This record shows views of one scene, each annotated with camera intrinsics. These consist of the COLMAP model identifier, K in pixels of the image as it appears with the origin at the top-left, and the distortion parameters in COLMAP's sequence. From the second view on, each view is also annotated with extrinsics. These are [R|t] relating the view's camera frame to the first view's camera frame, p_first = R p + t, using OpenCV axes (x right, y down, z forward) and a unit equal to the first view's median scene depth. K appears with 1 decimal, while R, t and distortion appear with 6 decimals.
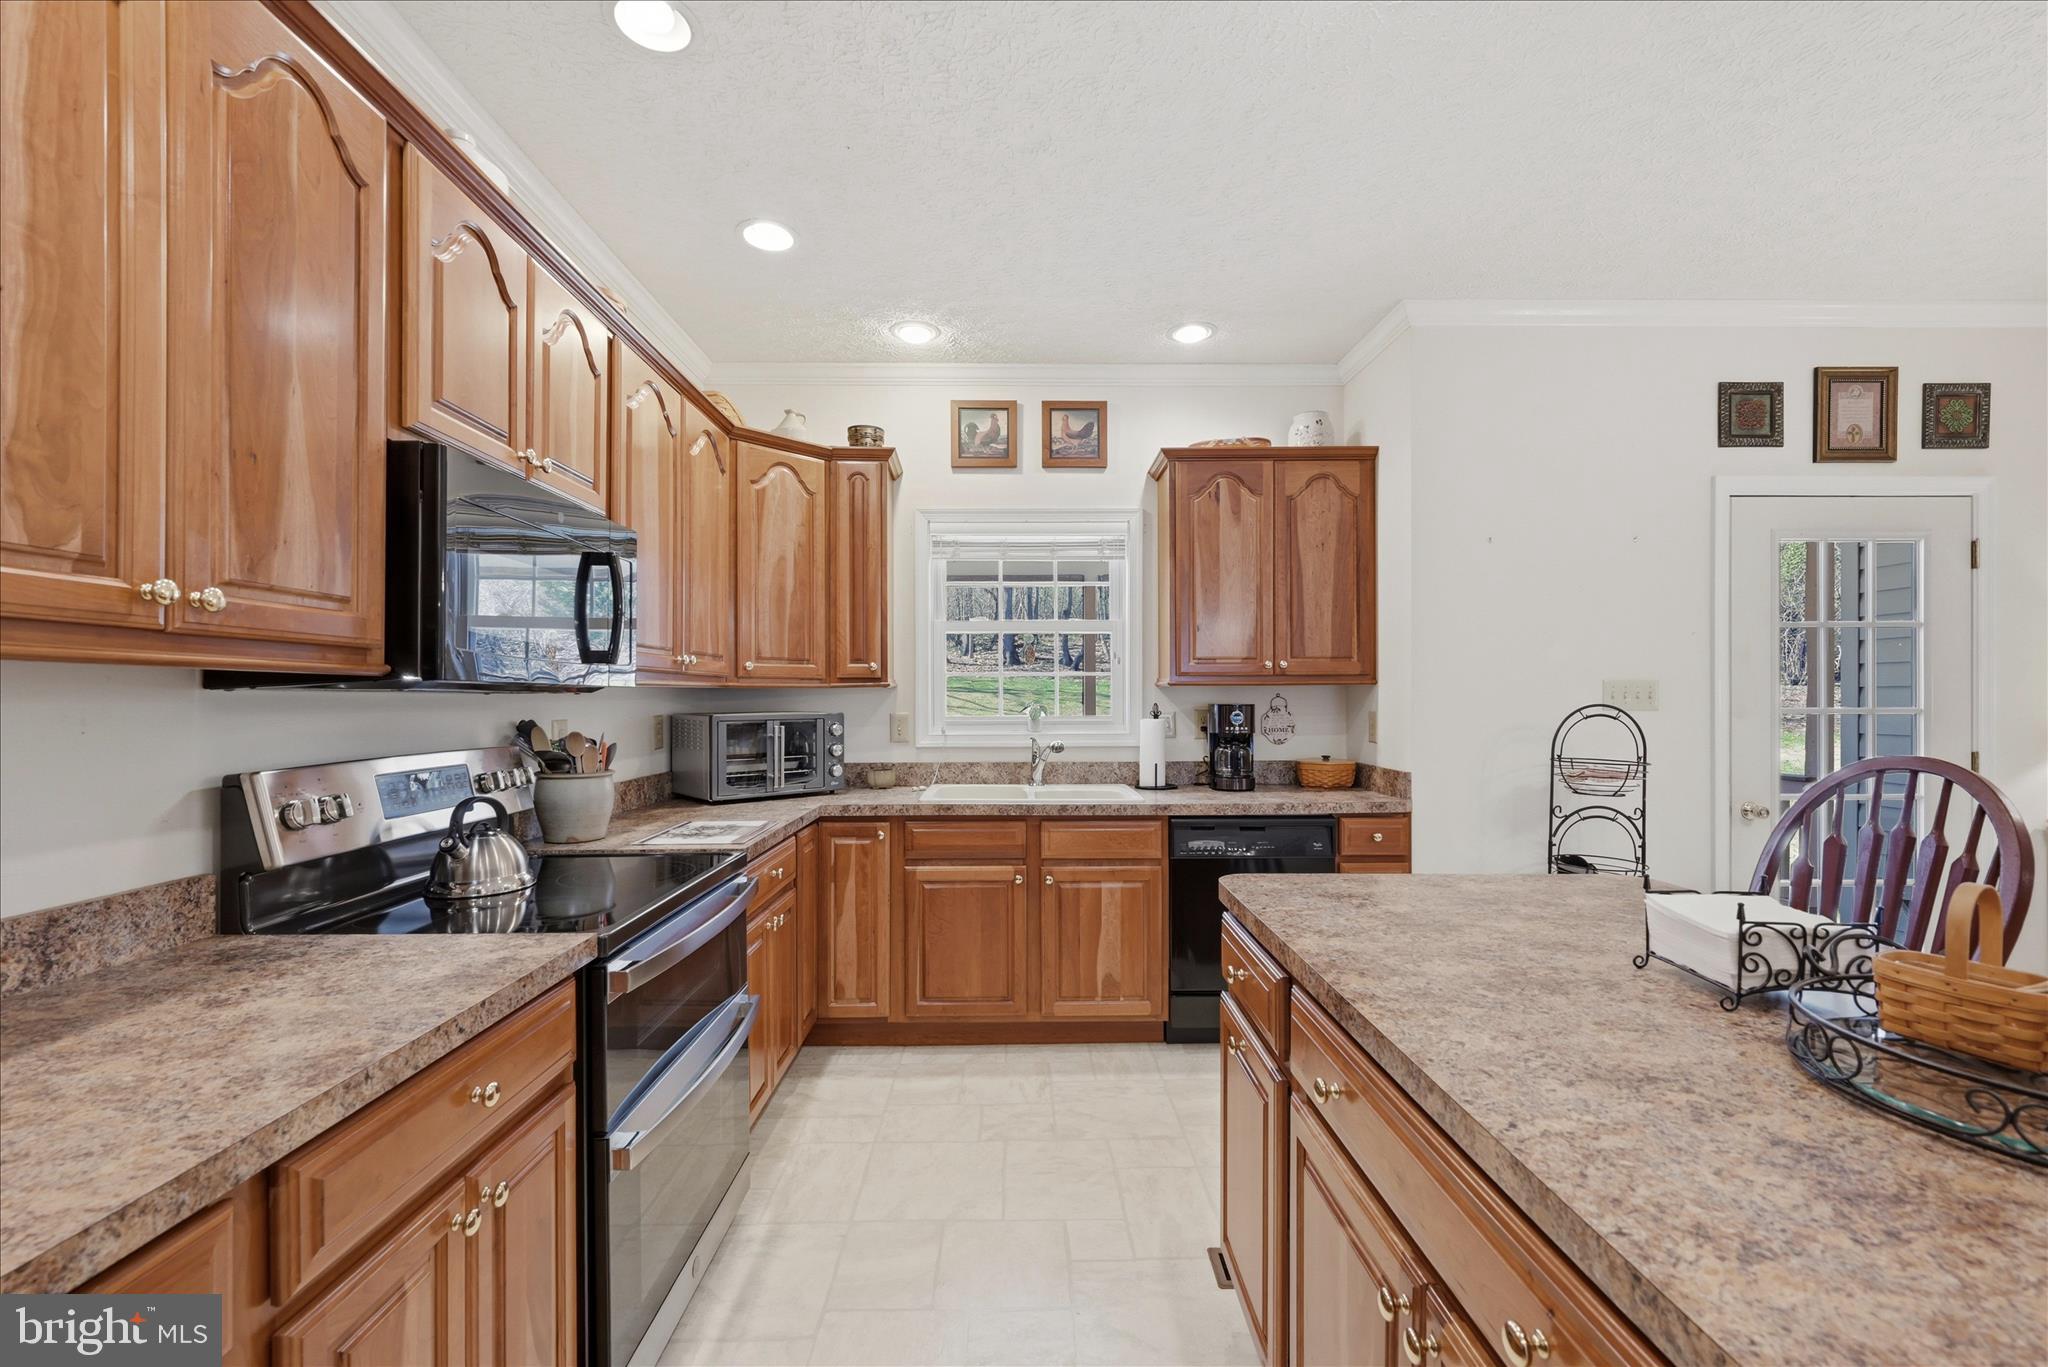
lens RADIAL K [[853.1, 0, 1025.8], [0, 853.1, 695.4], [0, 0, 1]] dist [-0.000290, -0.000235]
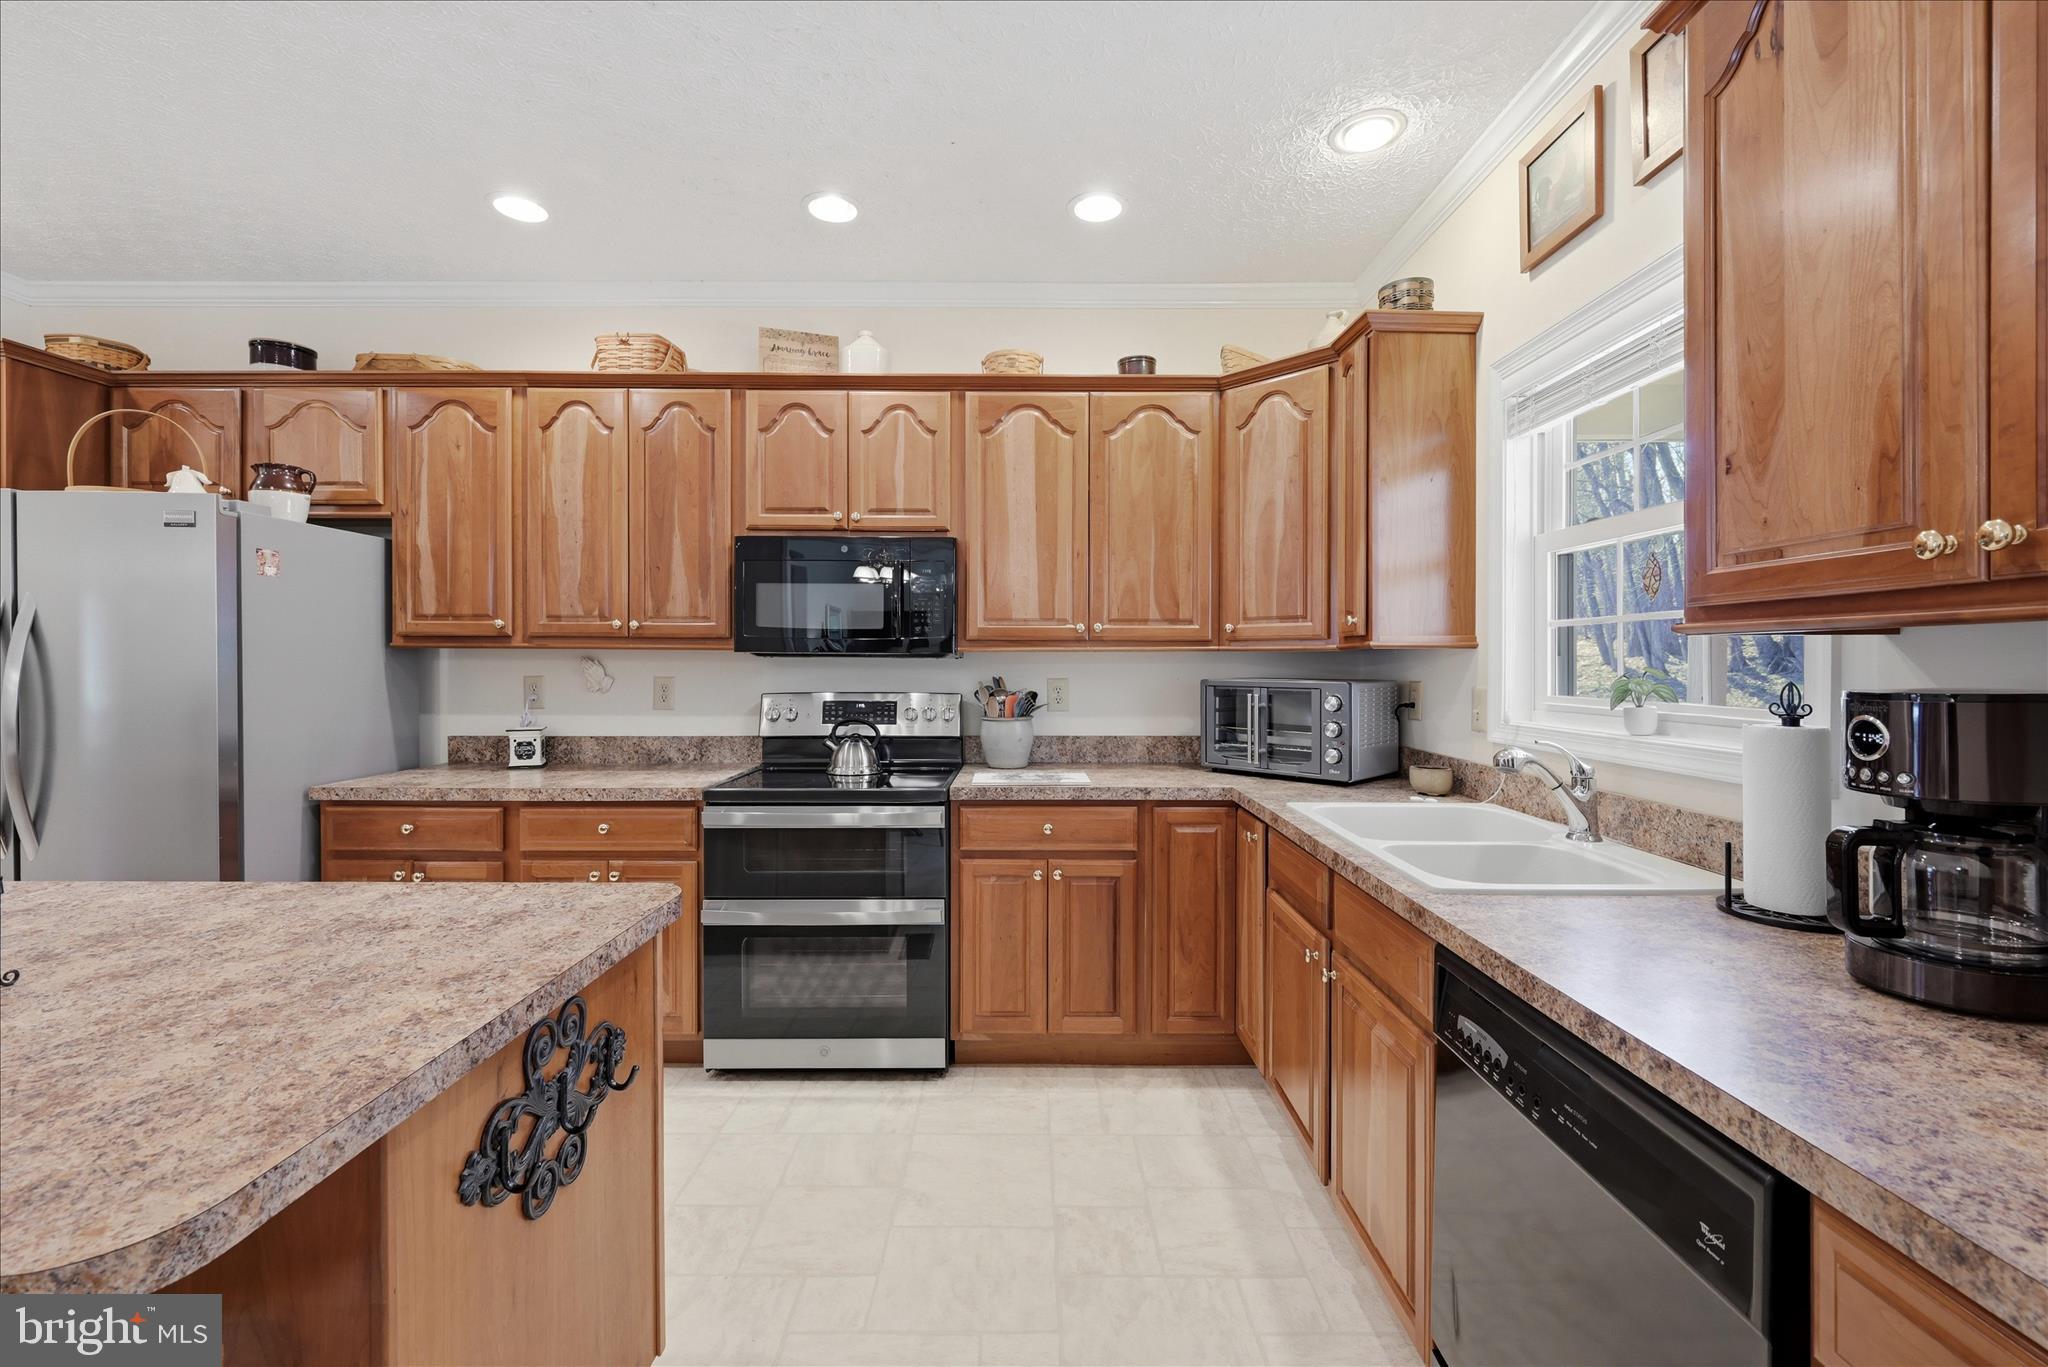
lens RADIAL K [[835.2, 0, 1025.6], [0, 835.2, 659.7], [0, 0, 1]] dist [0.000554, -0.000245]
pose [[-0.017106, 0.001993, -0.999852, 0.548214], [0.000318, 0.999998, 0.001988, -0.001432], [0.999854, -0.000284, -0.017107, 0.731005]]
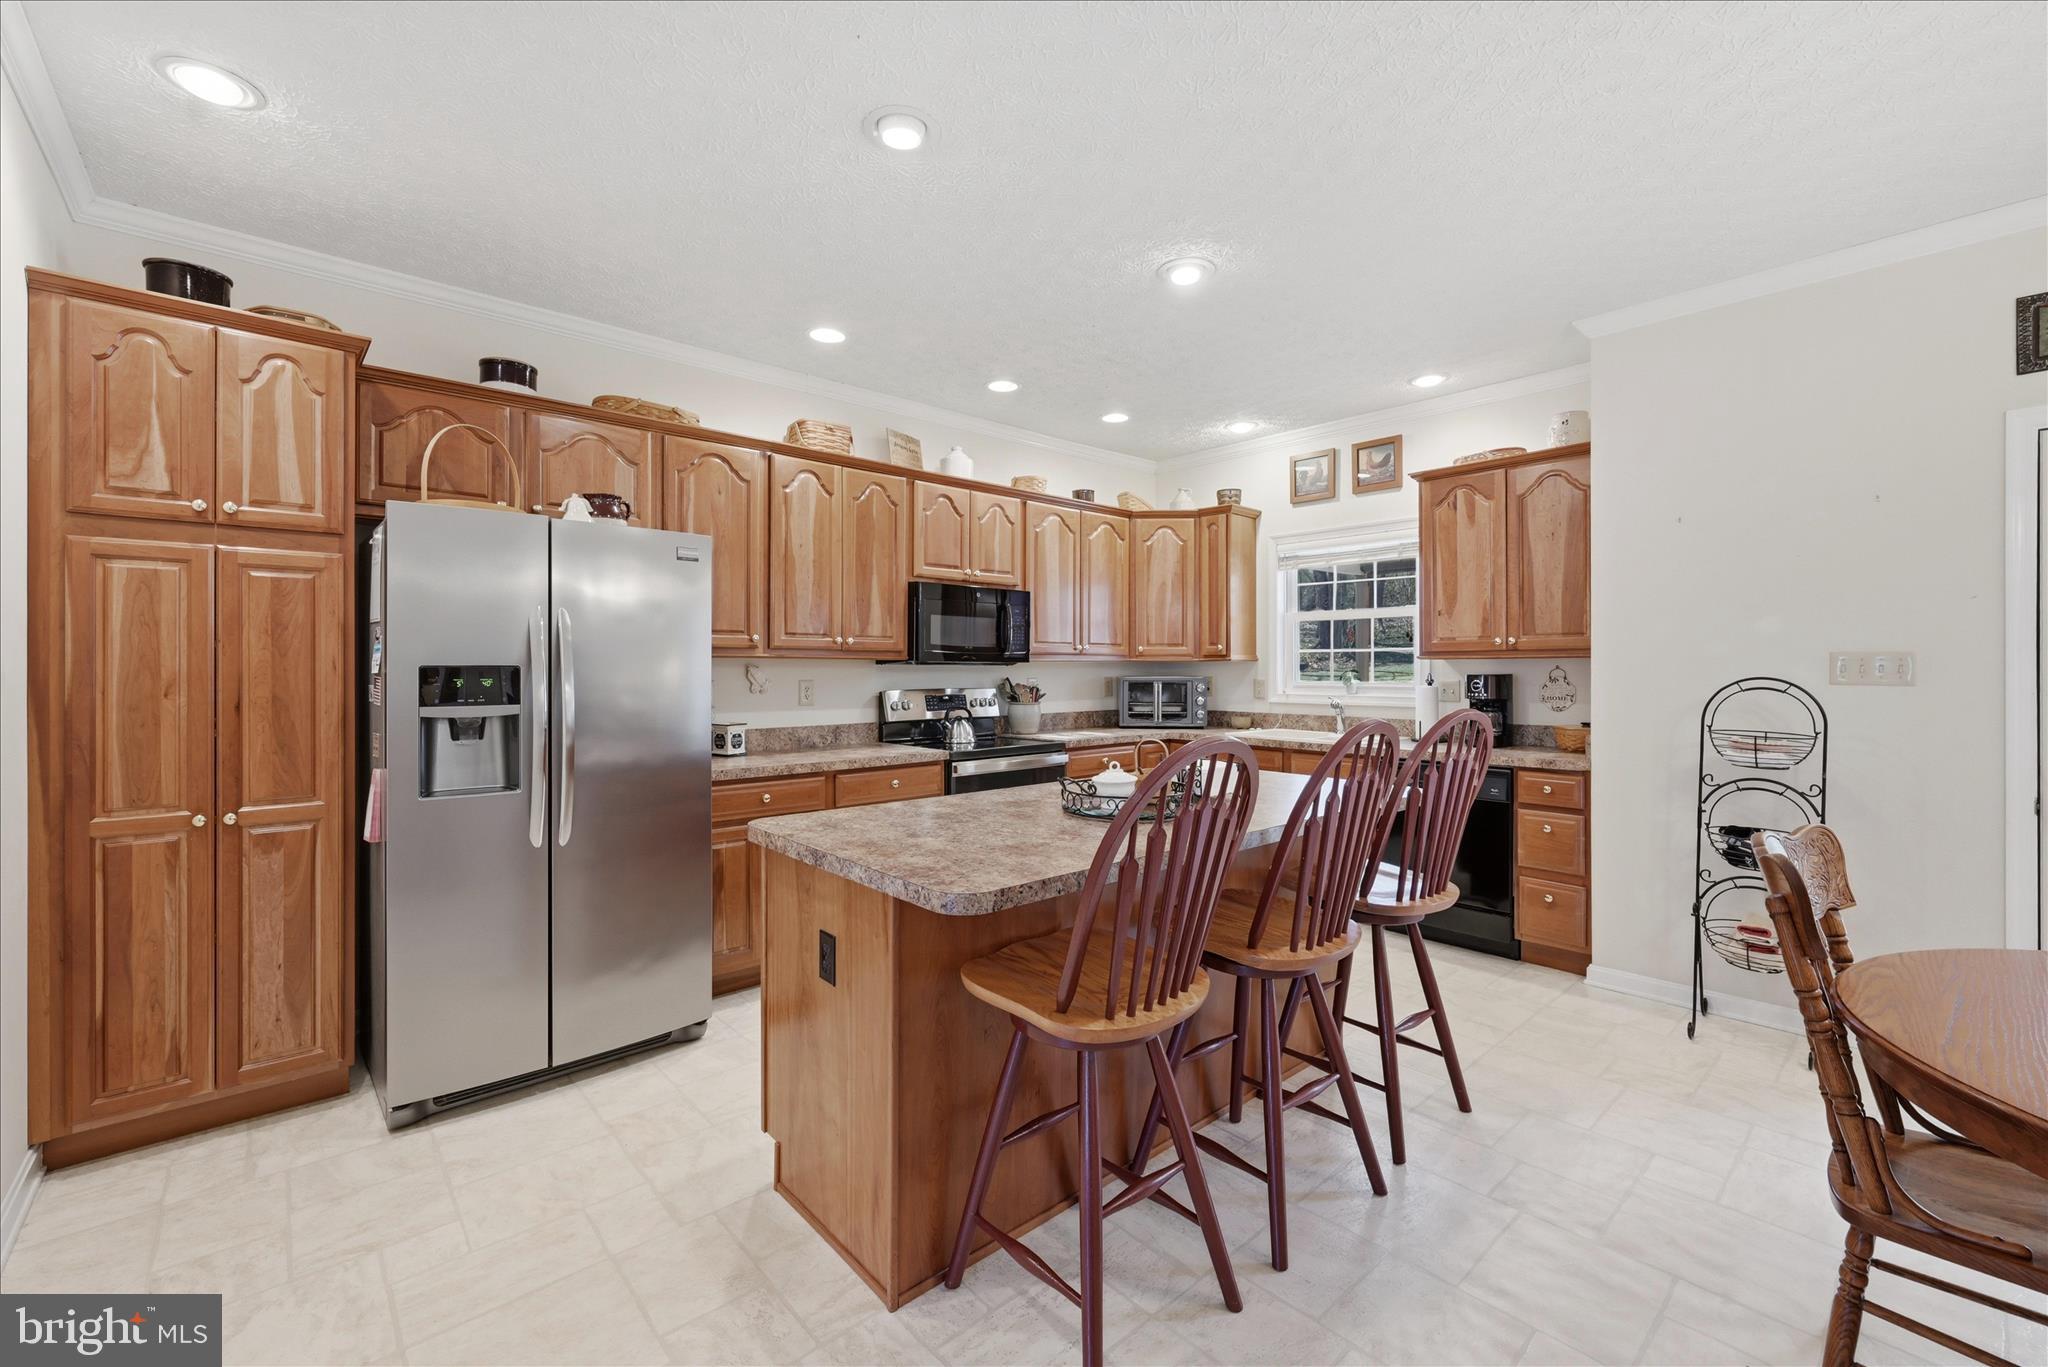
lens RADIAL K [[848.7, 0, 1017.1], [0, 848.7, 665.1], [0, 0, 1]] dist [-0.001191, -0.000292]
pose [[0.648557, 0.001848, -0.761164, 0.753773], [-0.000545, 0.999998, 0.001964, -0.004955], [0.761166, -0.000858, 0.648556, -0.276790]]
